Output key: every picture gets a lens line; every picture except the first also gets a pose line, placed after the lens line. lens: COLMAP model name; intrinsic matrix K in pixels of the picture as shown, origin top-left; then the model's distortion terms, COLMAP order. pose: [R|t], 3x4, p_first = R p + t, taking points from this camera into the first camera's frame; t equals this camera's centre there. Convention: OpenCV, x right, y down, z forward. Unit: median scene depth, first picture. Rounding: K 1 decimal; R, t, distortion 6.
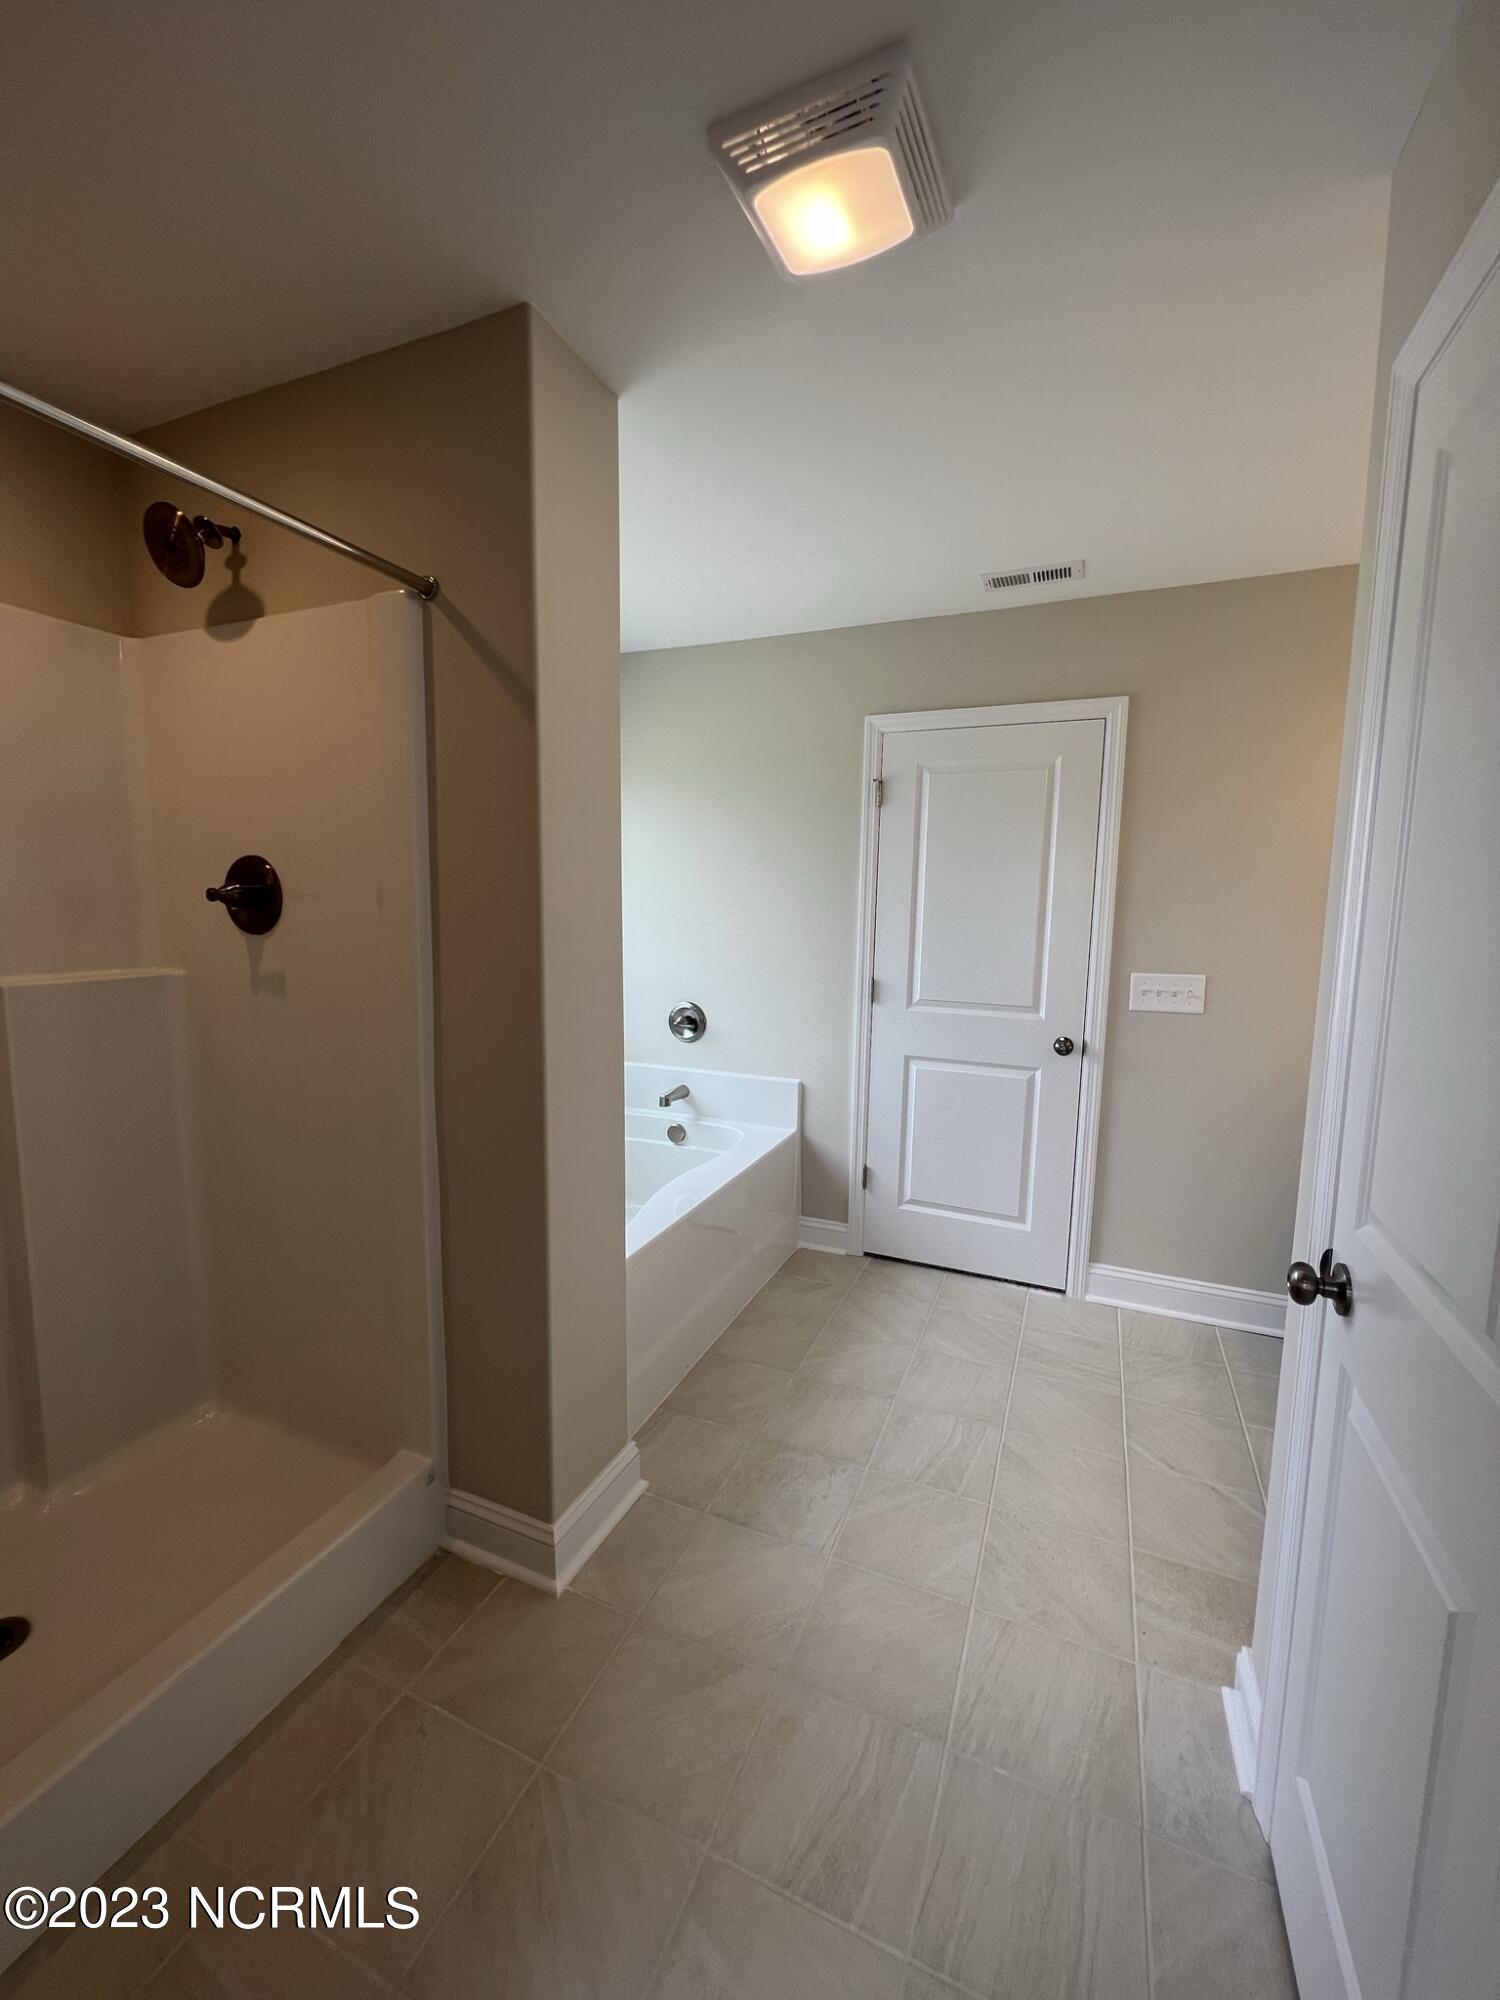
lens RADIAL K [[808.1, 0, 750.1], [0, 808.1, 992.9], [0, 0, 1]] dist [0.001204, -0.000274]
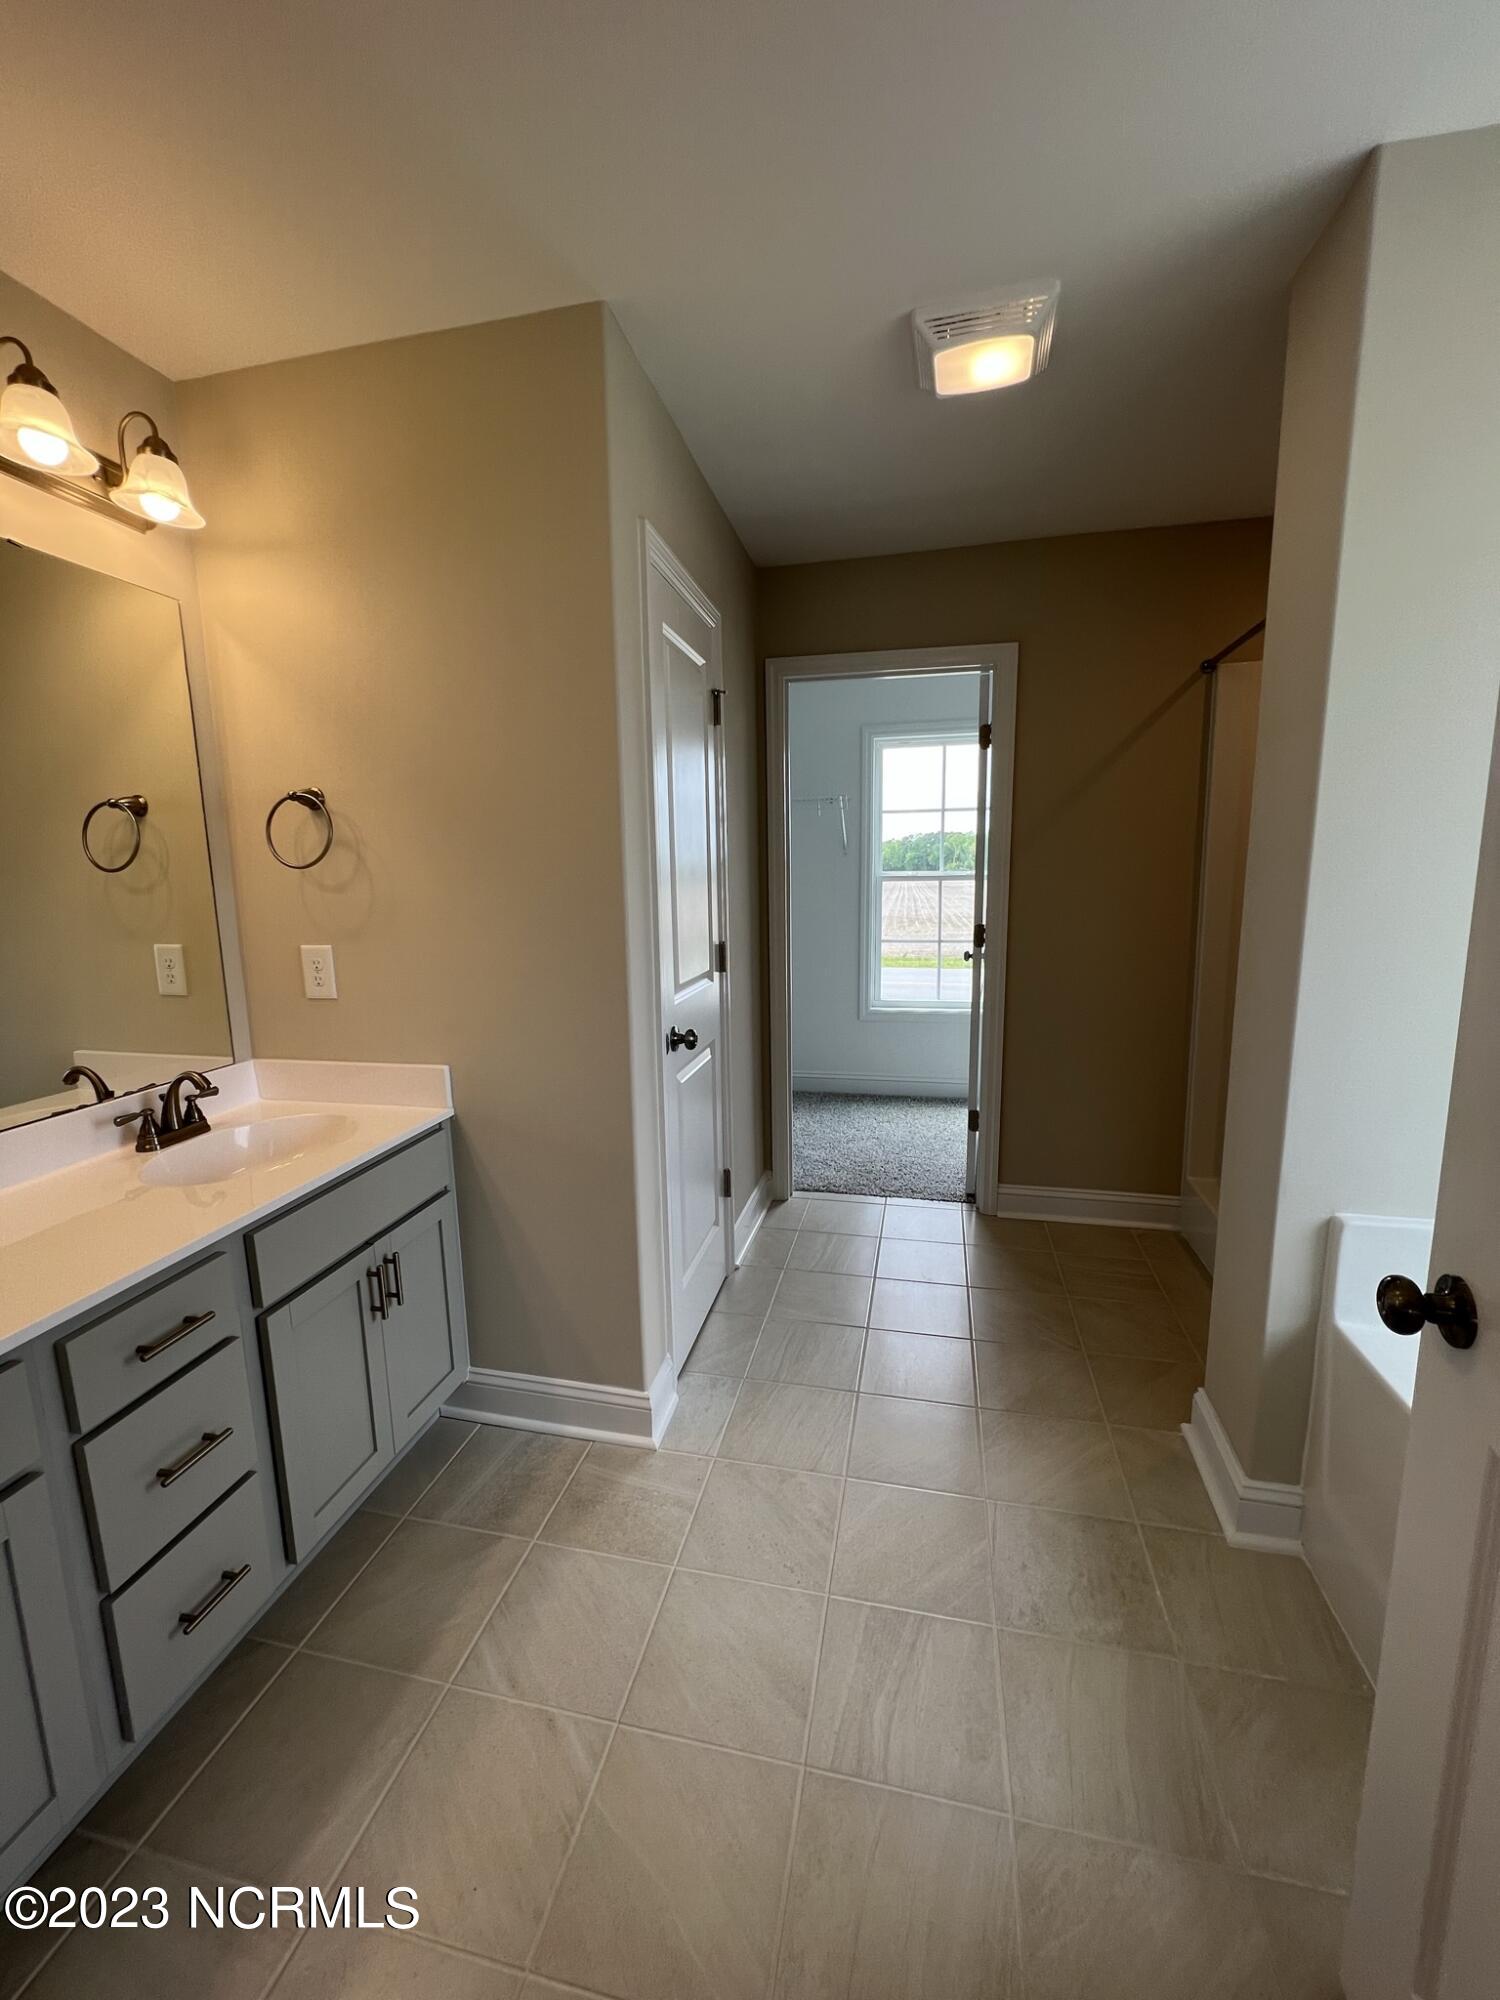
lens RADIAL K [[808.1, 0, 752.4], [0, 808.1, 1001.8], [0, 0, 1]] dist [0.001204, -0.000274]
pose [[-0.981305, 0.031766, -0.189819, 0.517930], [-0.021801, 0.961590, 0.273623, -0.144858], [0.191219, 0.272646, -0.942921, 1.624353]]
